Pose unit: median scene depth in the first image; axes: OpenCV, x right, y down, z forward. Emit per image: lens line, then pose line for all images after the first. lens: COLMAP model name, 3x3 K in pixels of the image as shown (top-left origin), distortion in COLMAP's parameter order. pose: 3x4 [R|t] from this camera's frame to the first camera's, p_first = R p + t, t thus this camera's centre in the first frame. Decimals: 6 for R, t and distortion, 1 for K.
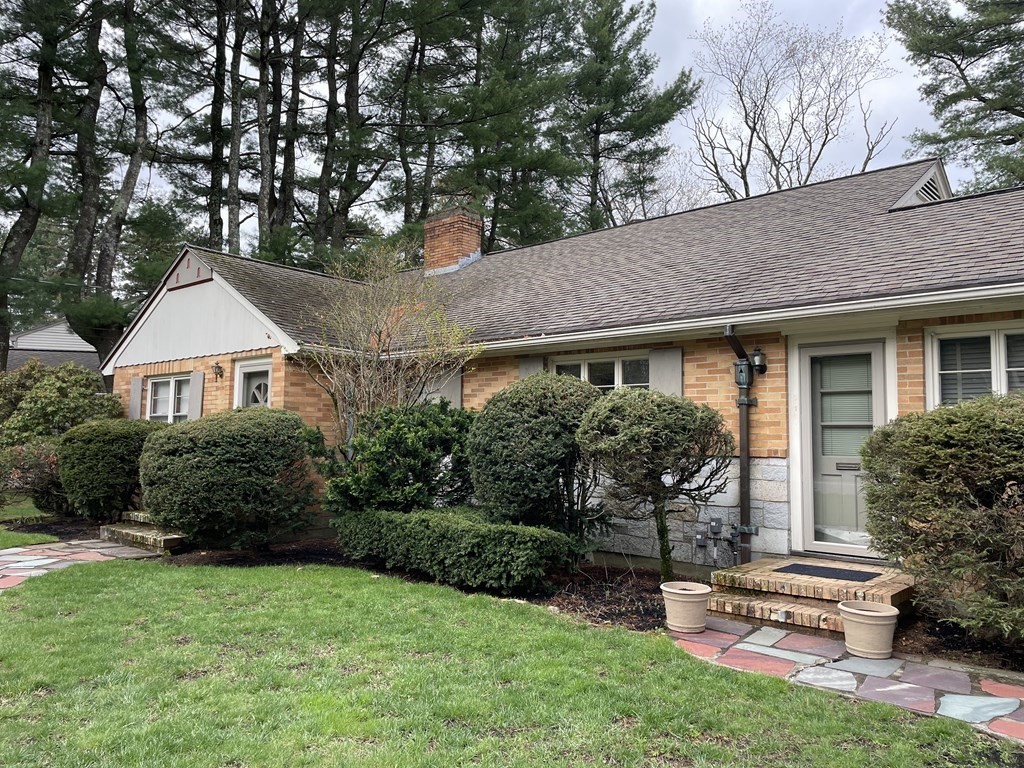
lens RADIAL K [[766.2, 0, 512.0], [0, 766.2, 384.0], [0, 0, 1]] dist [0.088485, -0.110030]
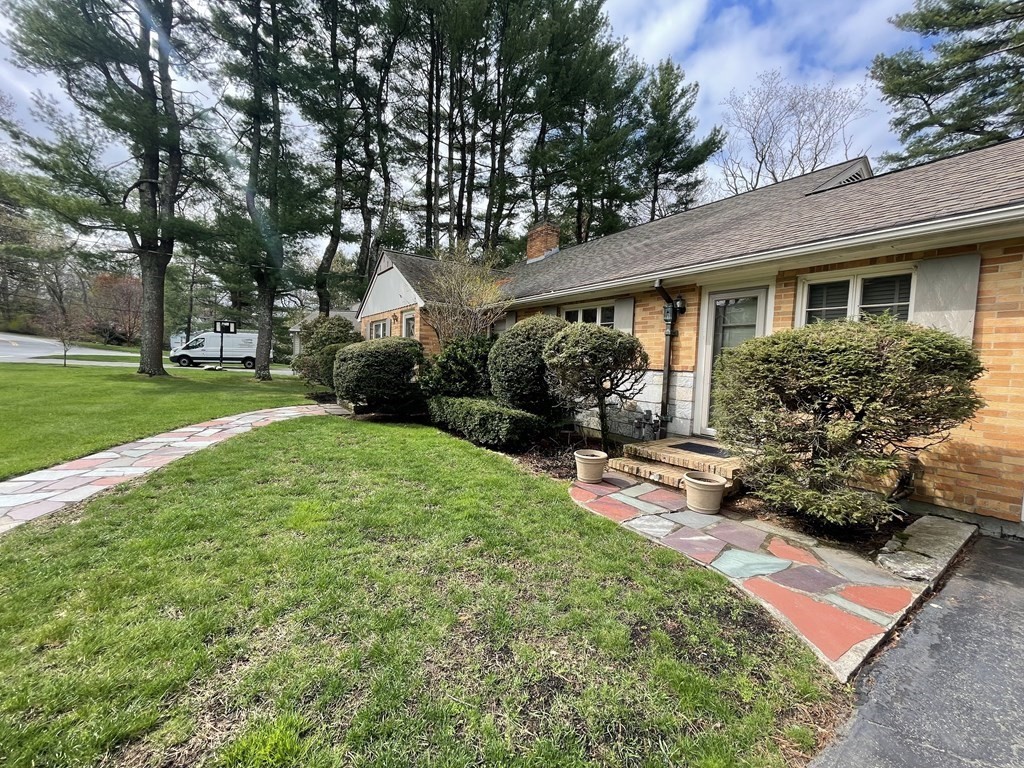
lens RADIAL K [[411.2, 0, 513.9], [0, 411.2, 386.6], [0, 0, 1]] dist [-0.003758, -0.000613]
pose [[0.968852, 0.035587, -0.245071, 0.175115], [-0.002222, 0.990830, 0.135095, 0.015729], [0.247631, -0.130342, 0.960047, 0.134717]]
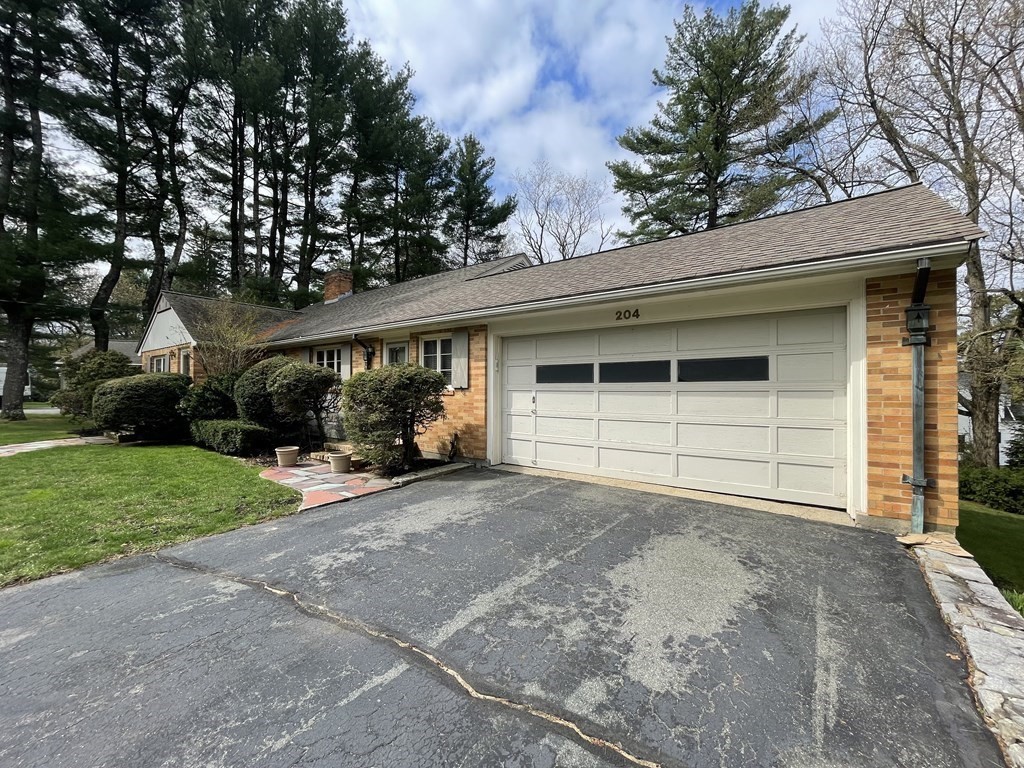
lens RADIAL K [[411.2, 0, 513.9], [0, 411.2, 386.6], [0, 0, 1]] dist [-0.003758, -0.000613]
pose [[0.996405, -0.010450, 0.084068, 0.519597], [0.004385, 0.997394, 0.072009, -0.007001], [-0.084601, -0.071382, 0.993855, -0.180849]]
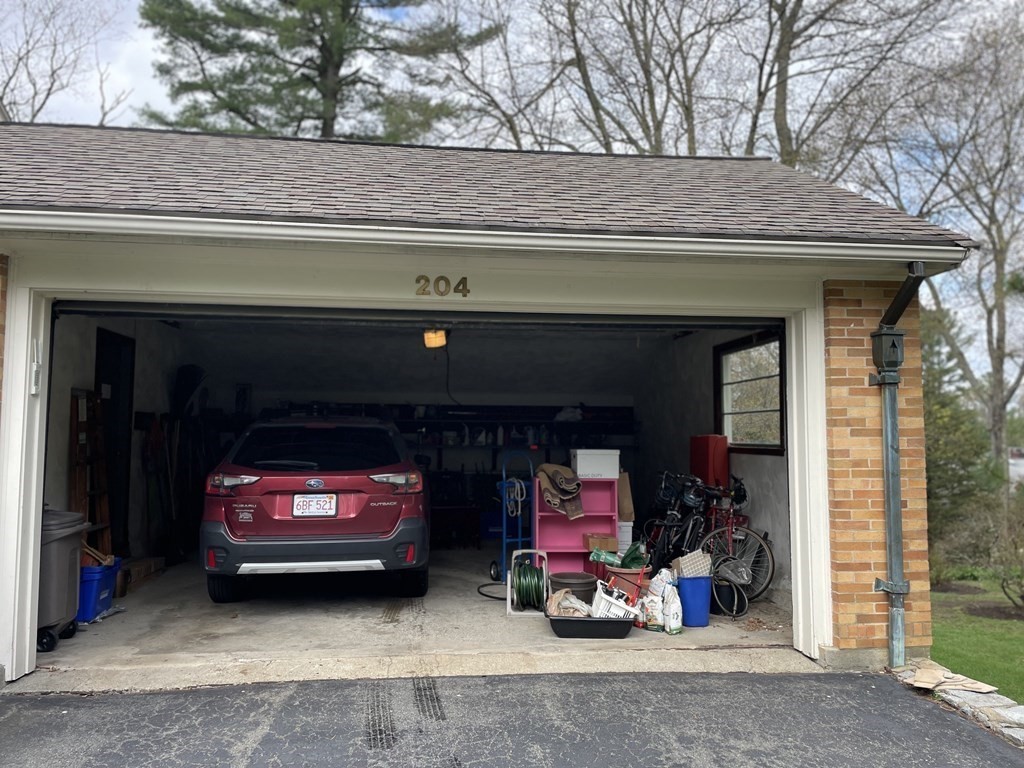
lens RADIAL K [[766.2, 0, 512.0], [0, 766.2, 384.0], [0, 0, 1]] dist [0.088485, -0.110030]
pose [[0.667884, 0.039539, 0.743214, 0.389982], [-0.053106, 0.998574, -0.005401, -0.001993], [-0.742368, -0.035862, 0.669032, 0.023339]]
